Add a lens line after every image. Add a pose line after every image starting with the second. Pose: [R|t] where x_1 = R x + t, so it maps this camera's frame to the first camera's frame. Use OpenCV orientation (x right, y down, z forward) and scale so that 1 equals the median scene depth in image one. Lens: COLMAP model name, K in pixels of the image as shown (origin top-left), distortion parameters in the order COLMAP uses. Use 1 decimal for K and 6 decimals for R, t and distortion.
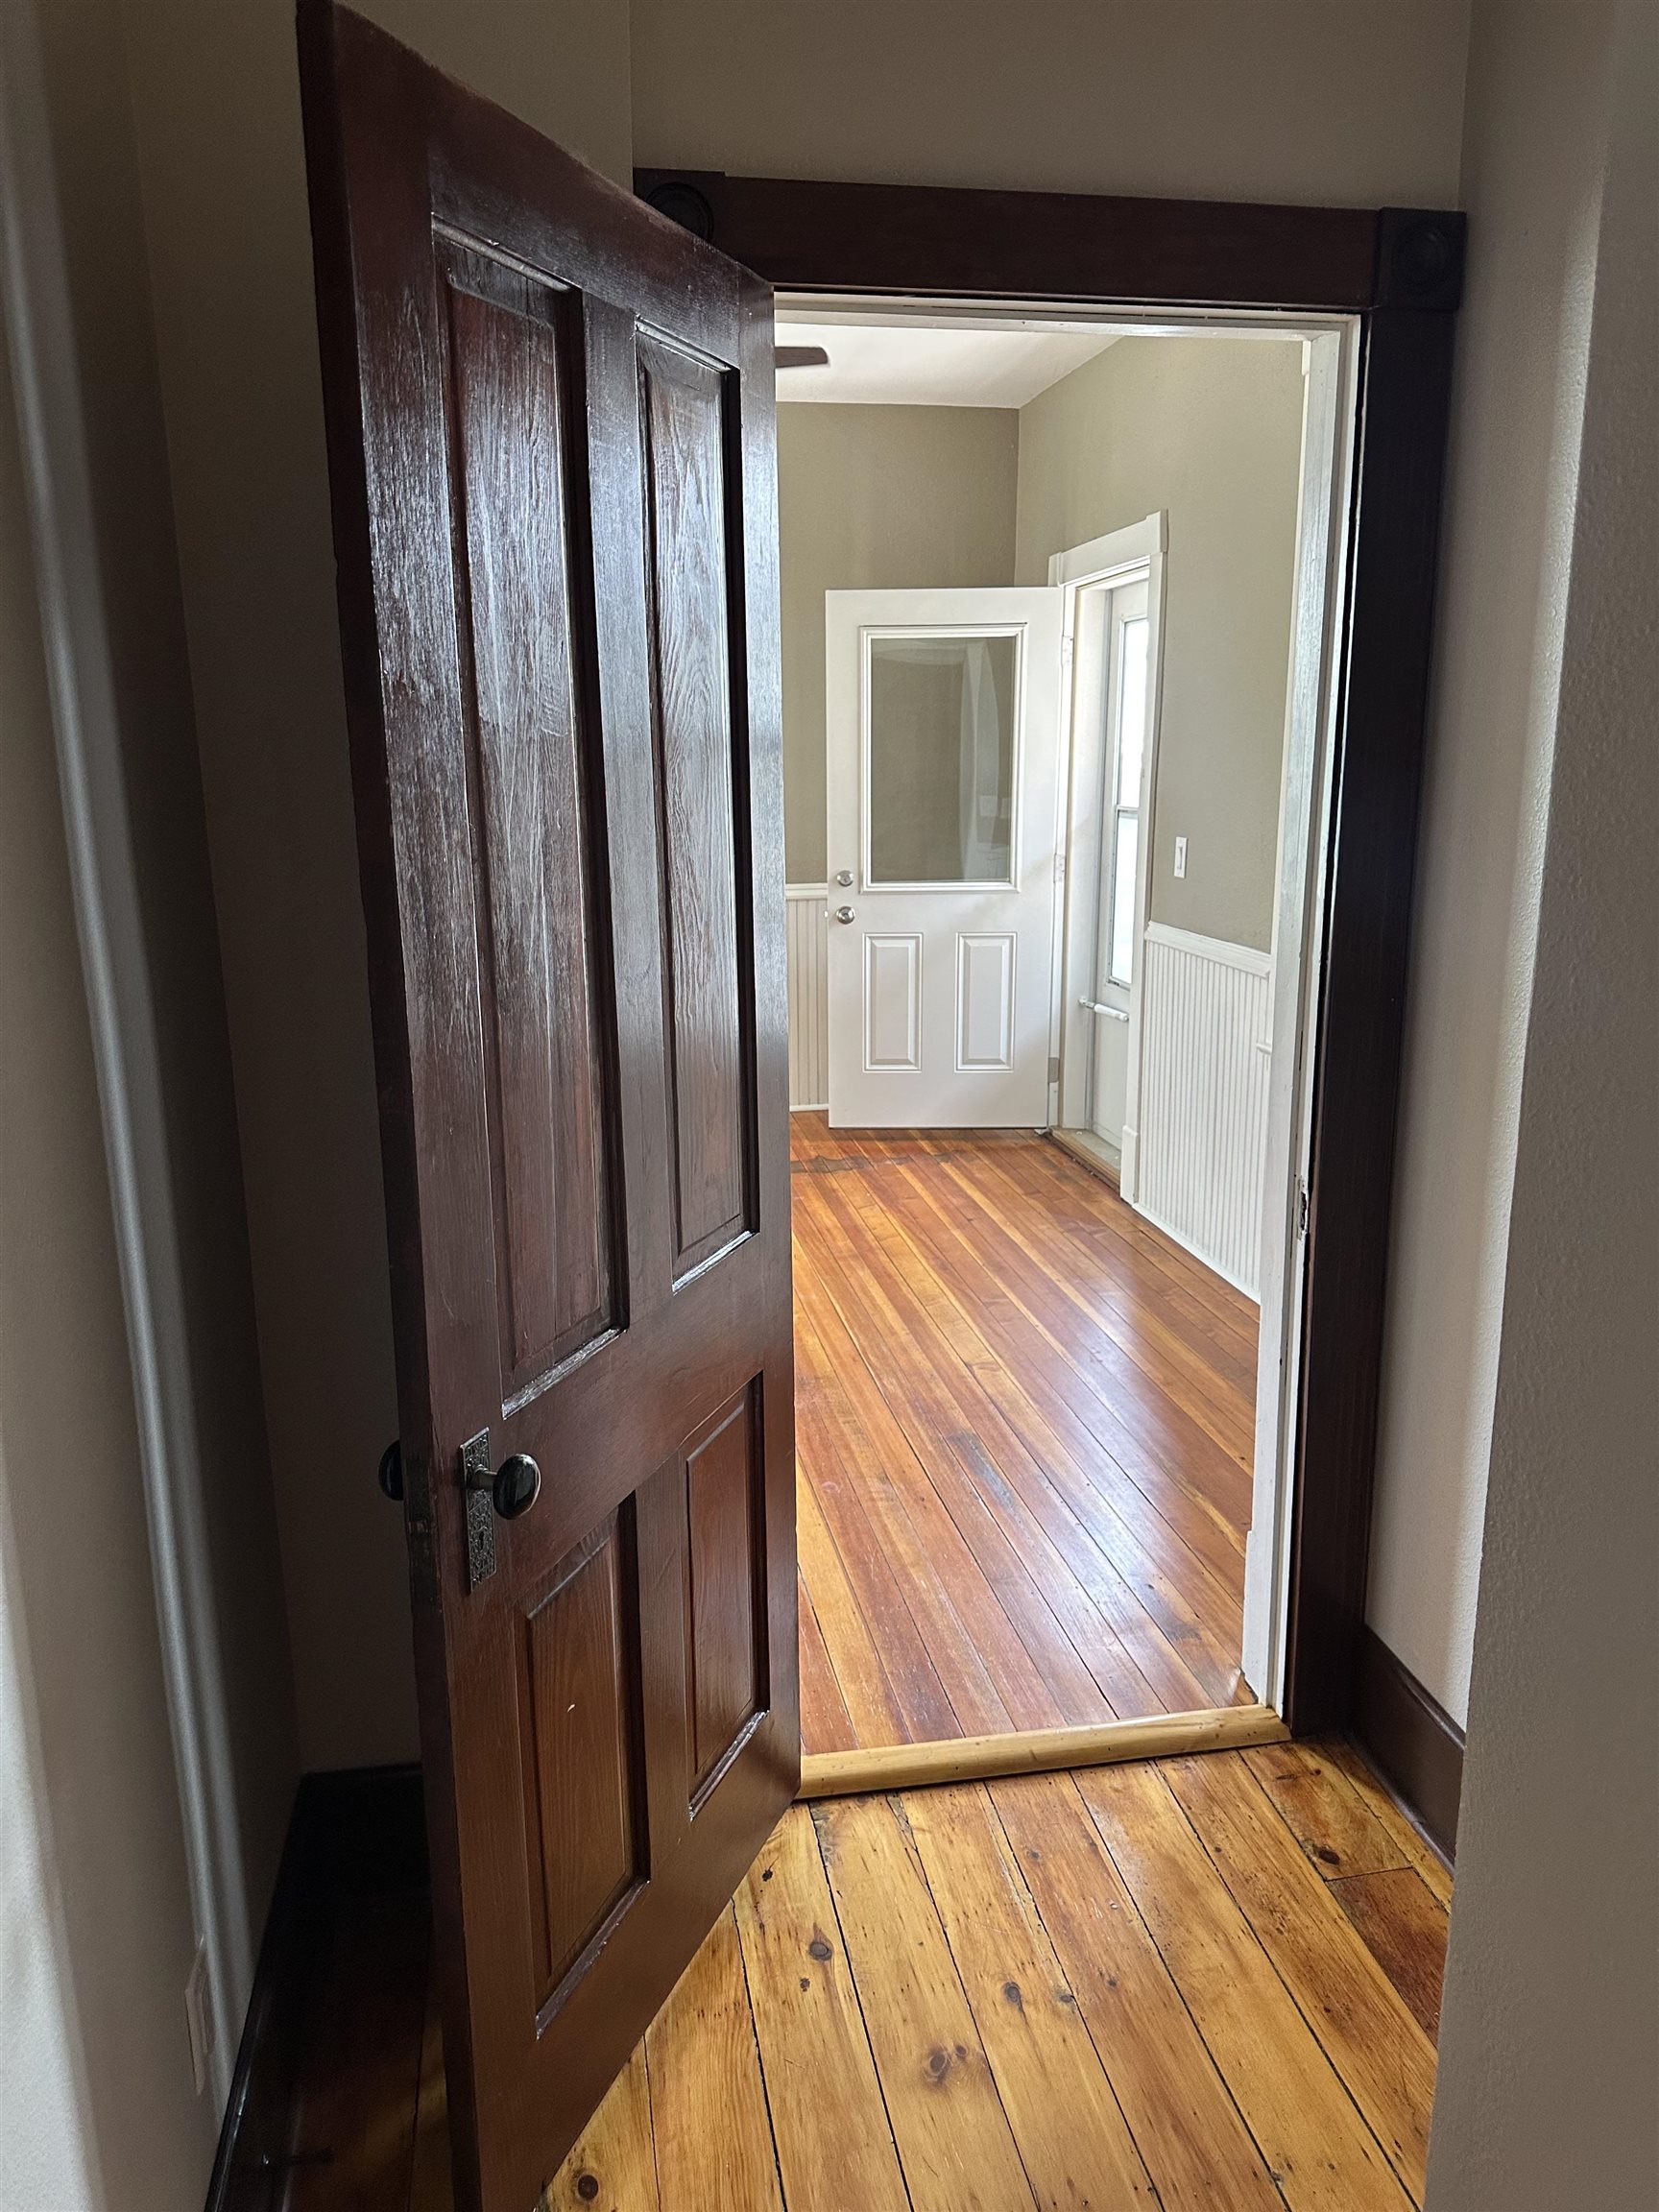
lens RADIAL K [[1547.7, 0, 829.5], [0, 1547.7, 1106.0], [0, 0, 1]] dist [0.093697, -0.112679]
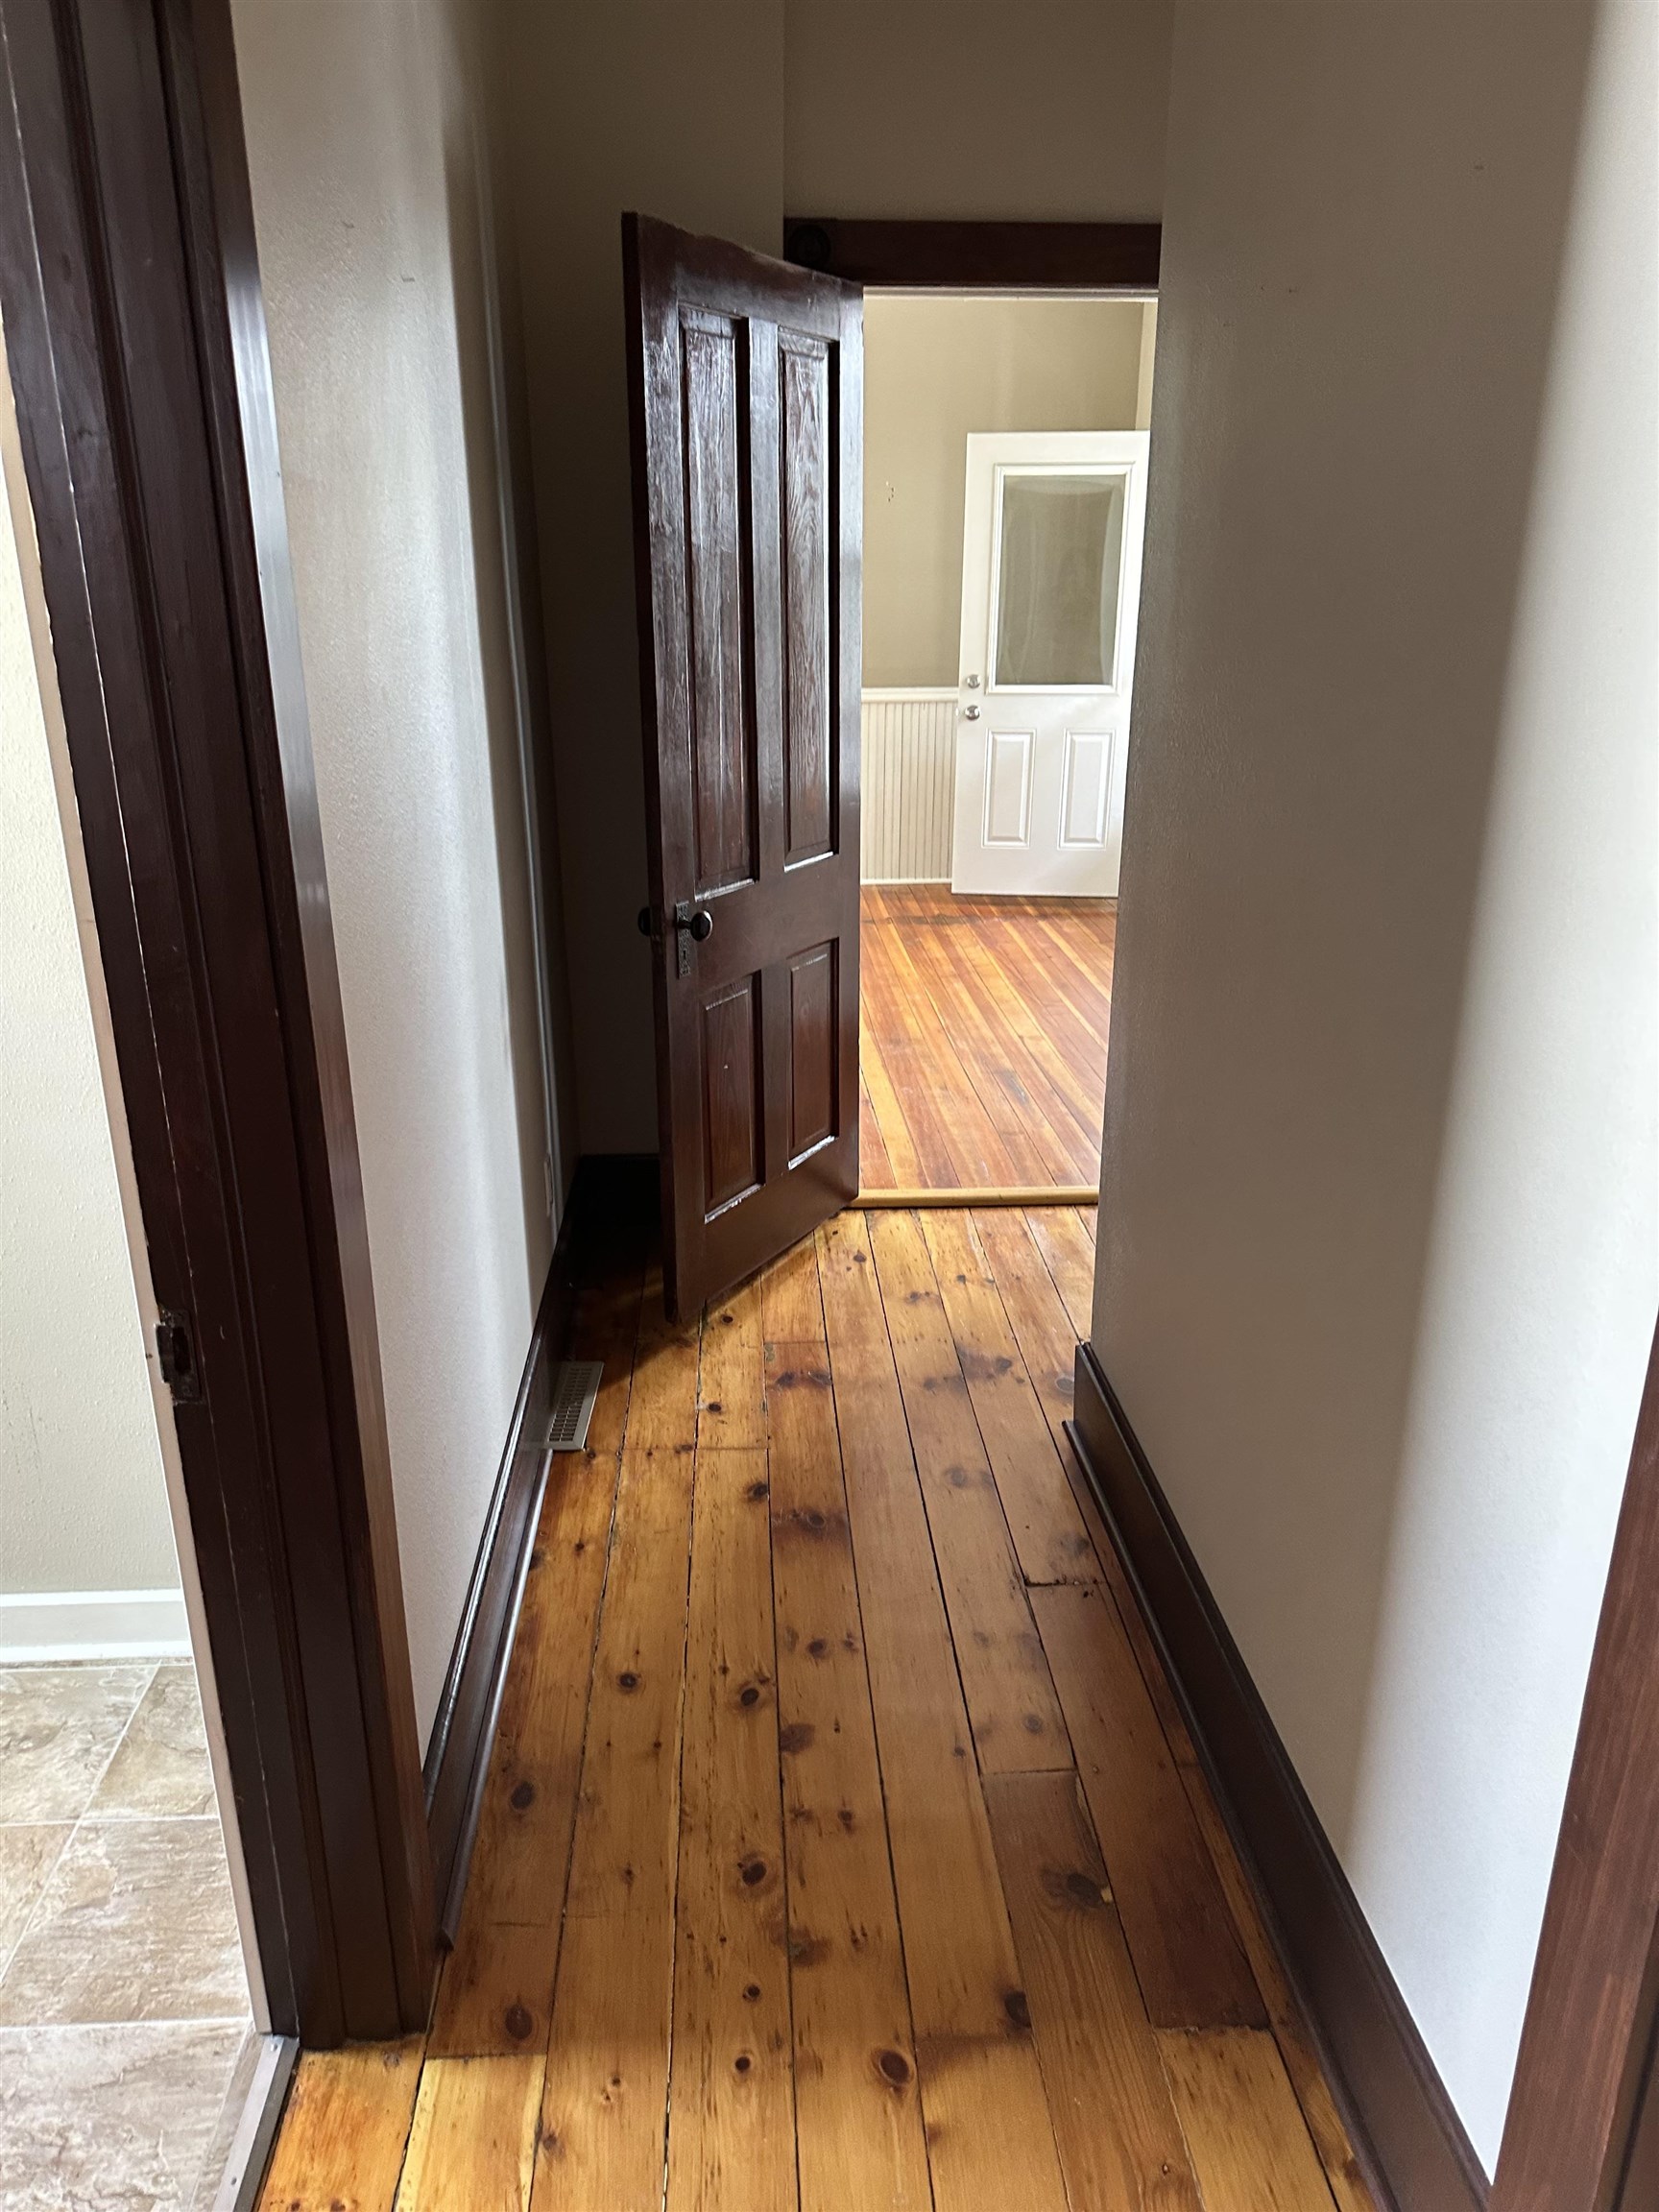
lens RADIAL K [[1560.3, 0, 832.5], [0, 1560.3, 1133.4], [0, 0, 1]] dist [0.148696, -0.229263]
pose [[0.992583, 0.049062, -0.111228, 0.154813], [-0.036224, 0.992747, 0.114631, 0.186543], [0.116046, -0.109752, 0.987162, -0.756323]]
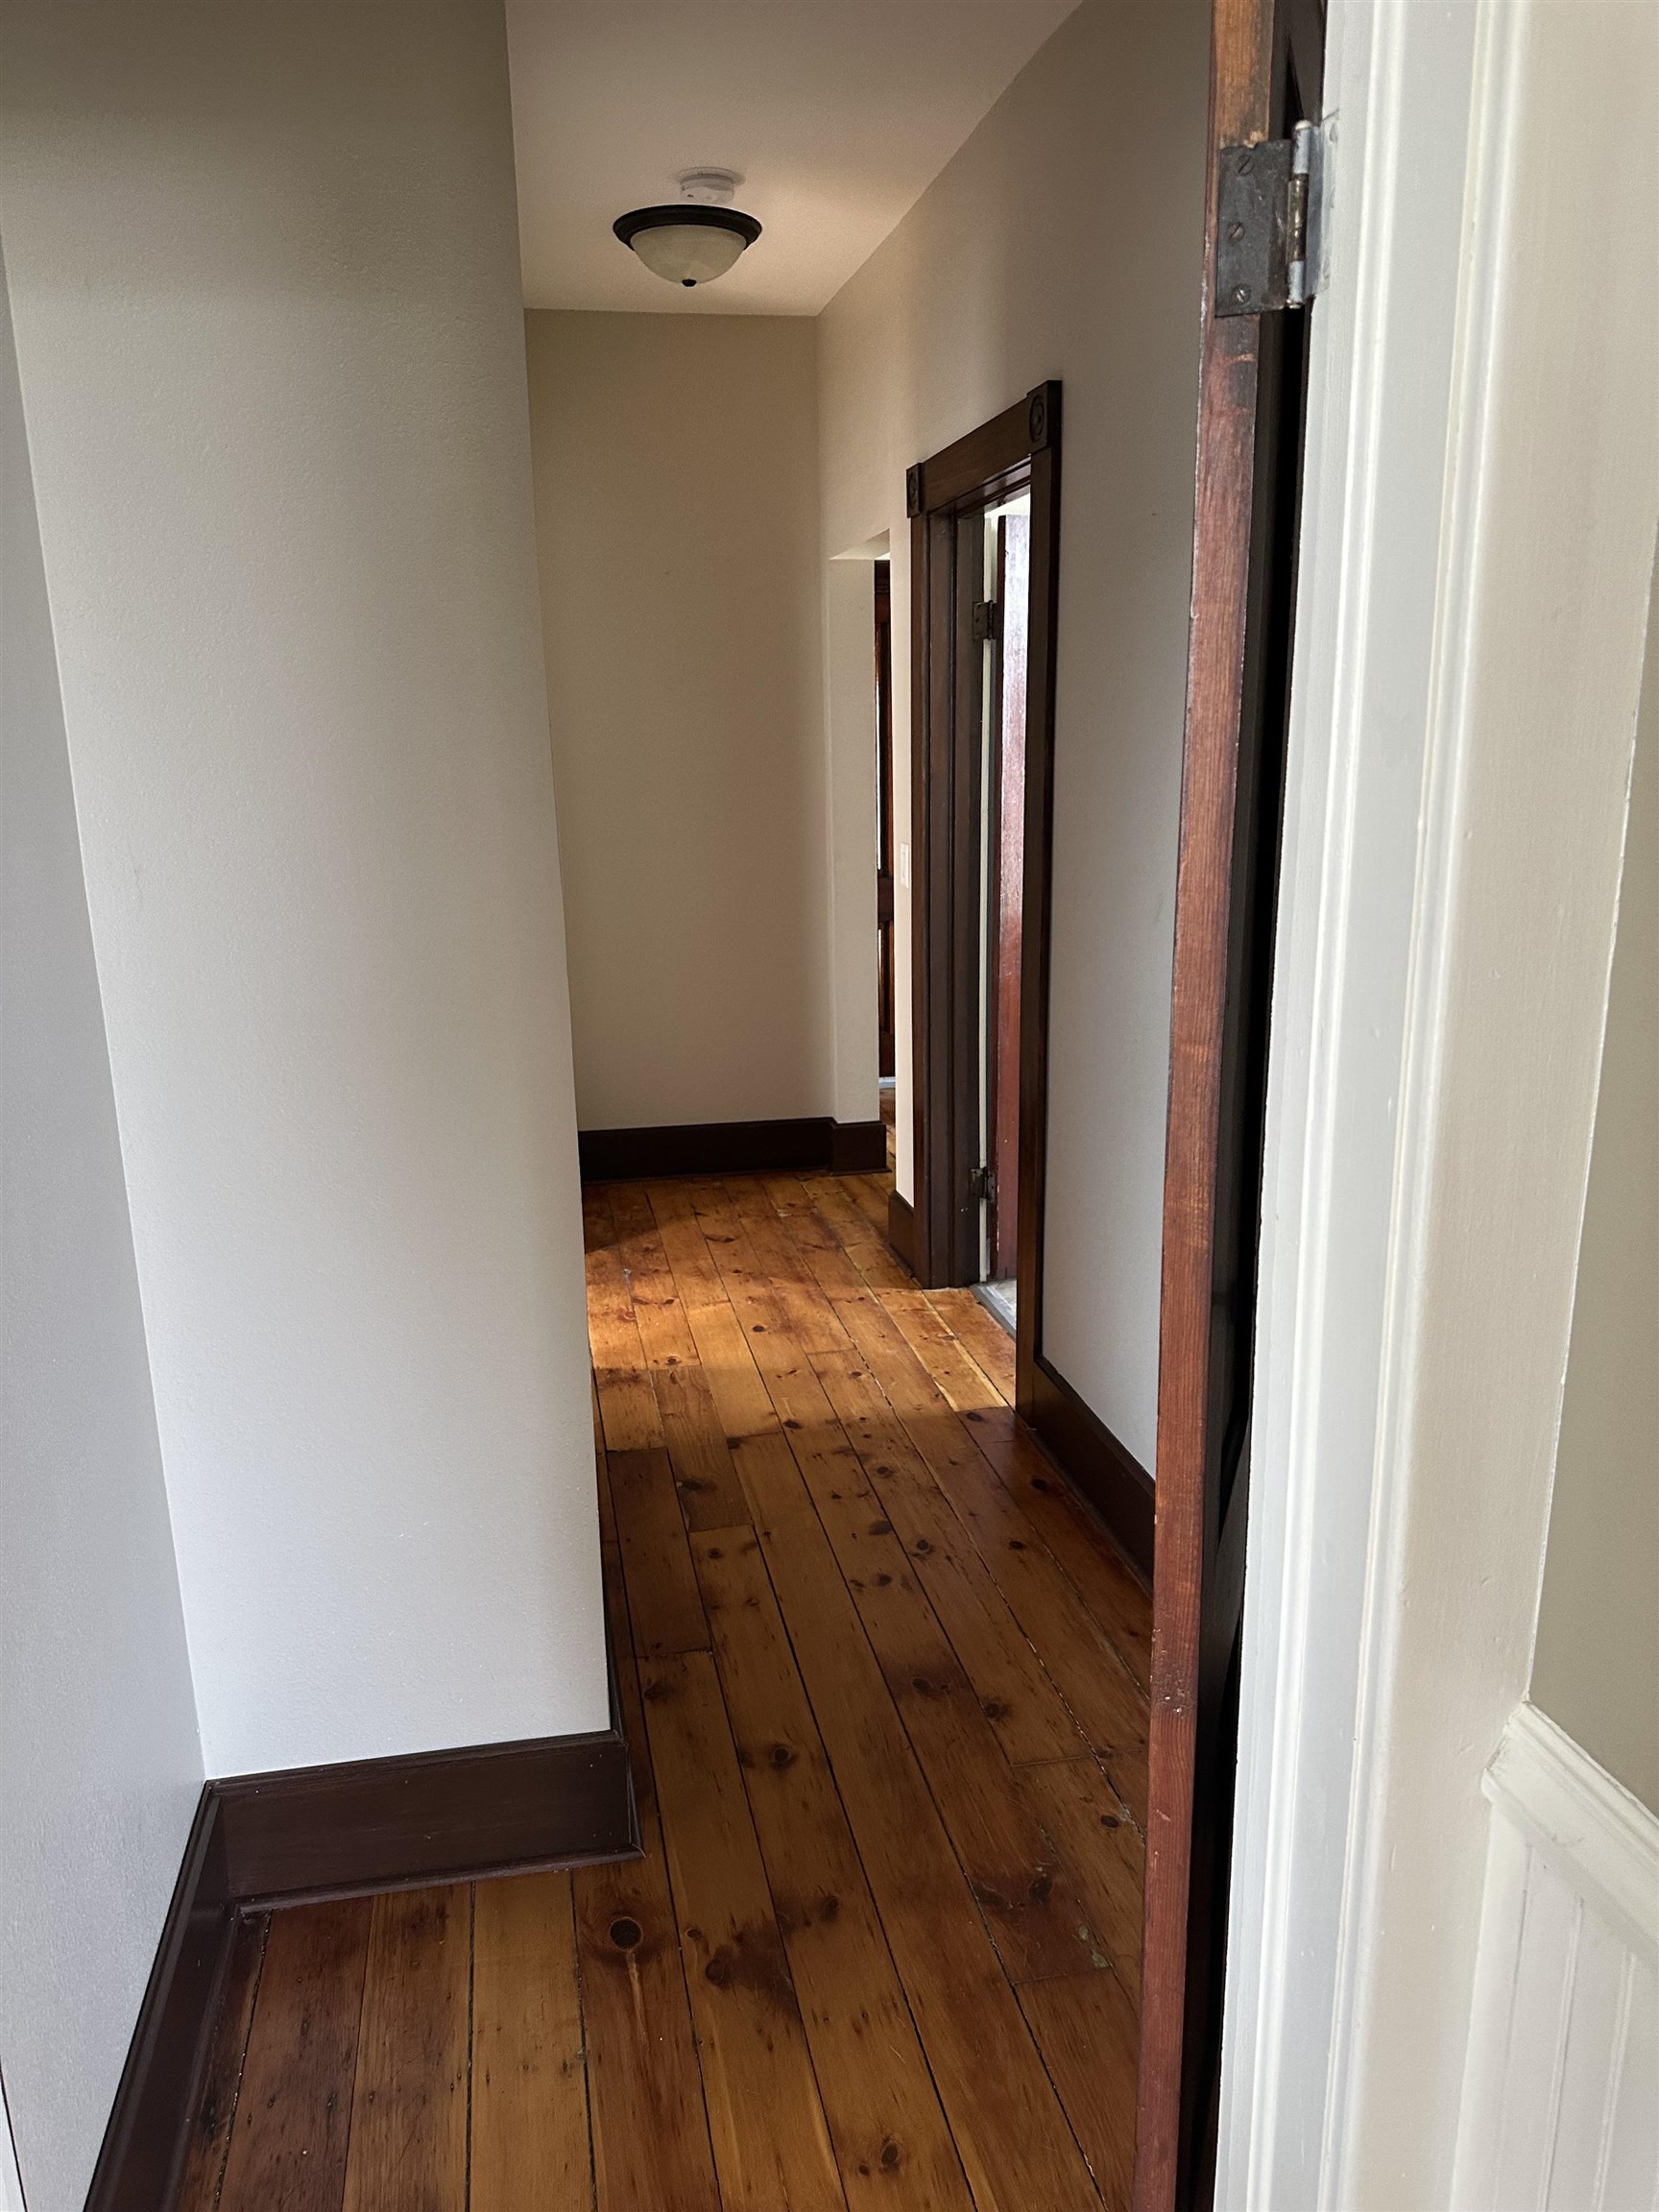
lens RADIAL K [[1547.7, 0, 829.5], [0, 1547.7, 1106.0], [0, 0, 1]] dist [0.093697, -0.112679]
pose [[-0.999441, 0.030451, -0.013812, 0.089270], [0.020769, 0.889071, 0.457299, -0.338897], [0.026205, 0.456756, -0.889206, 1.409654]]
